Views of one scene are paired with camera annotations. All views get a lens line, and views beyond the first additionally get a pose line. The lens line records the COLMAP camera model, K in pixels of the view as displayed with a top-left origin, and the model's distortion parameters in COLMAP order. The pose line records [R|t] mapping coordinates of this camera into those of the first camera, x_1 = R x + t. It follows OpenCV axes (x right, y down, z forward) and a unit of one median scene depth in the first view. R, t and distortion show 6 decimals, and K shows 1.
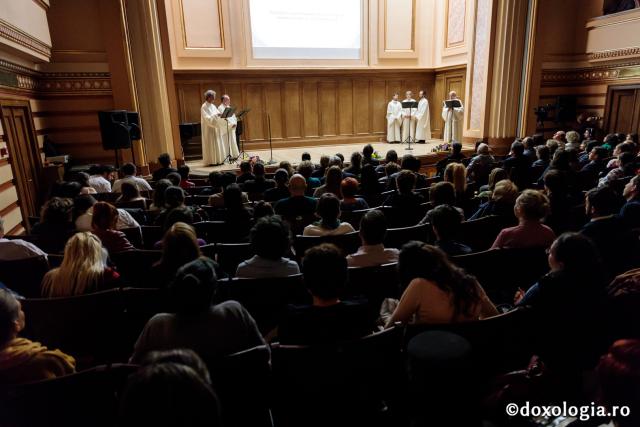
lens RADIAL K [[425.8, 0, 320.0], [0, 425.8, 213.5], [0, 0, 1]] dist [0.002814, 0.001091]
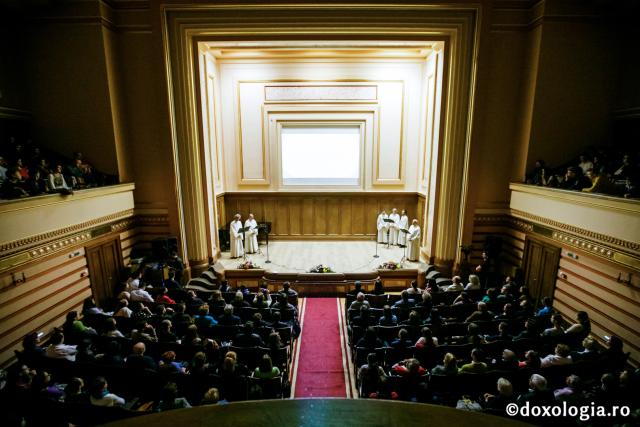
lens RADIAL K [[312.3, 0, 320.0], [0, 312.3, 213.5], [0, 0, 1]] dist [0.000188, 0.000055]
pose [[0.942000, 0.096187, -0.321535, 0.337052], [-0.117055, 0.992052, -0.046166, -0.211465], [0.314539, 0.081126, 0.945772, -0.042460]]
